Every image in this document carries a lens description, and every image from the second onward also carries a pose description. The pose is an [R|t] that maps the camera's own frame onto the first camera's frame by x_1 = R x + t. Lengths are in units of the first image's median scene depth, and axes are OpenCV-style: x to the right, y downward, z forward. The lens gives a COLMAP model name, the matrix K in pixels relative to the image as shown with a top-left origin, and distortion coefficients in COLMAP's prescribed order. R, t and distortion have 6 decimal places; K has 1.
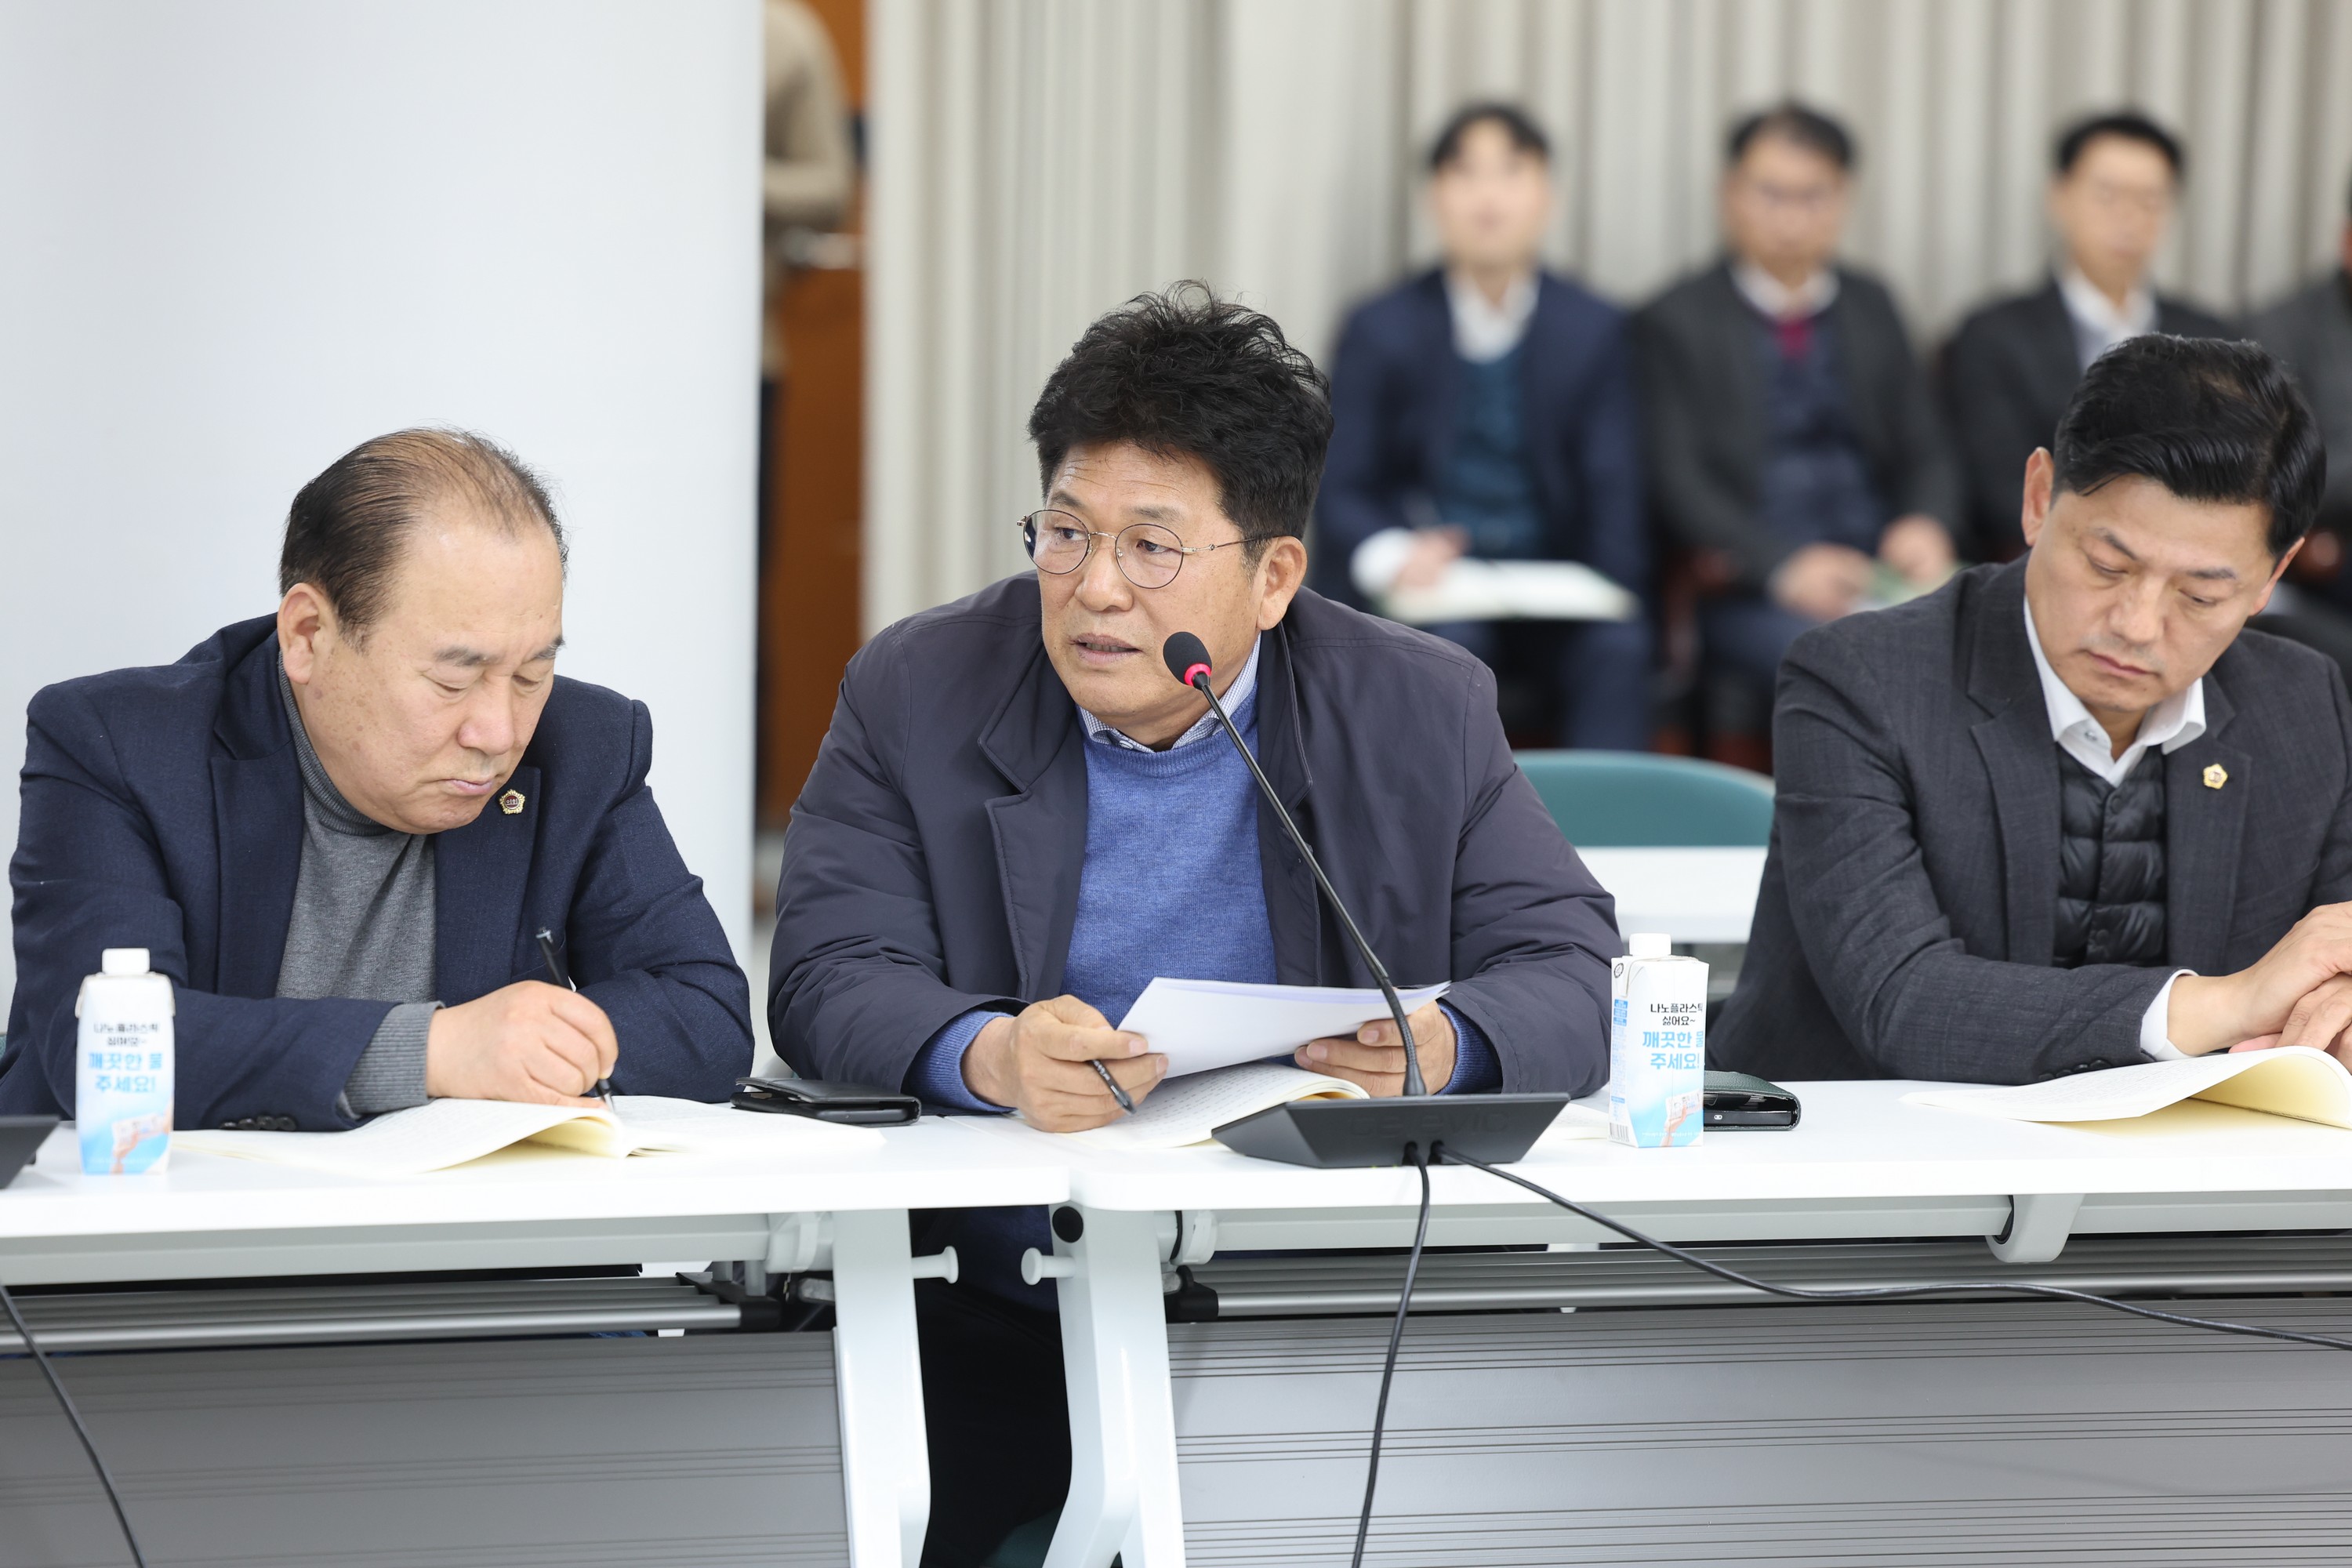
lens RADIAL K [[10394.5, 0, 1176.0], [0, 10394.5, 784.0], [0, 0, 1]] dist [0.088419, 36.403222]
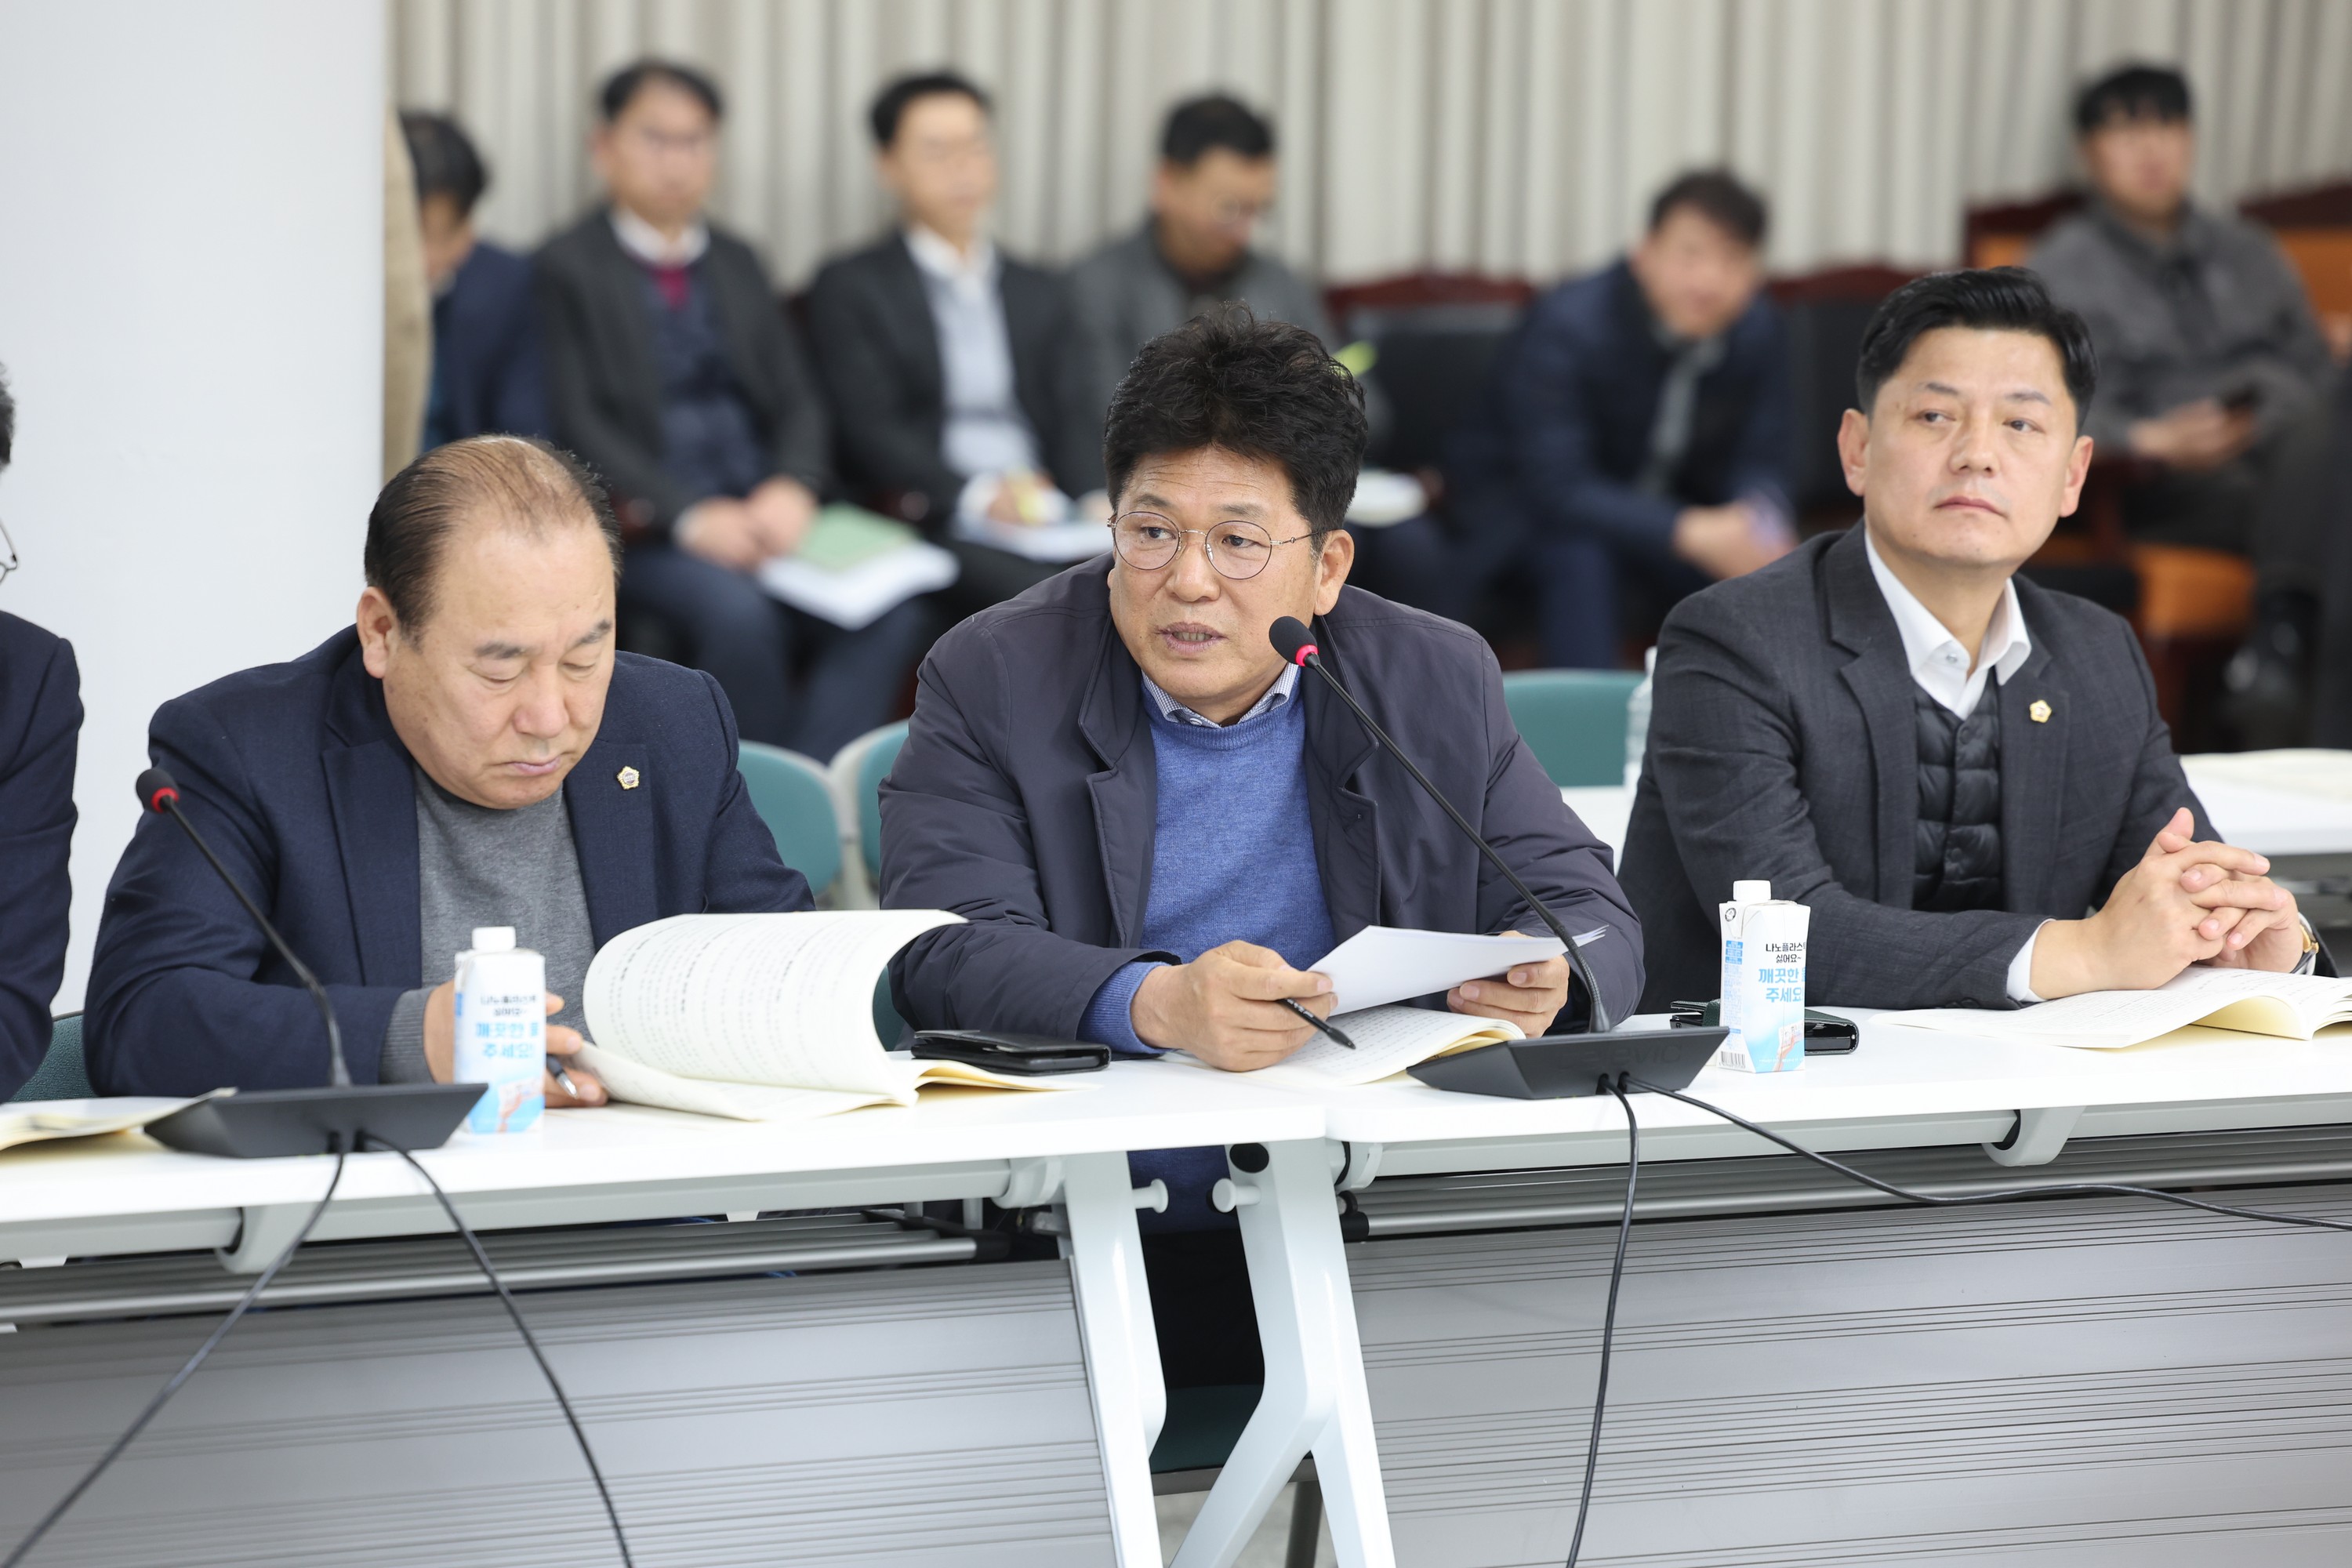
lens RADIAL K [[10394.5, 0, 1176.0], [0, 10394.5, 784.0], [0, 0, 1]] dist [0.088419, 36.403222]
pose [[0.989407, -0.023703, 0.143220, -0.167337], [0.022852, 0.999710, 0.007583, -0.005620], [-0.143358, -0.004230, 0.989662, -0.090269]]
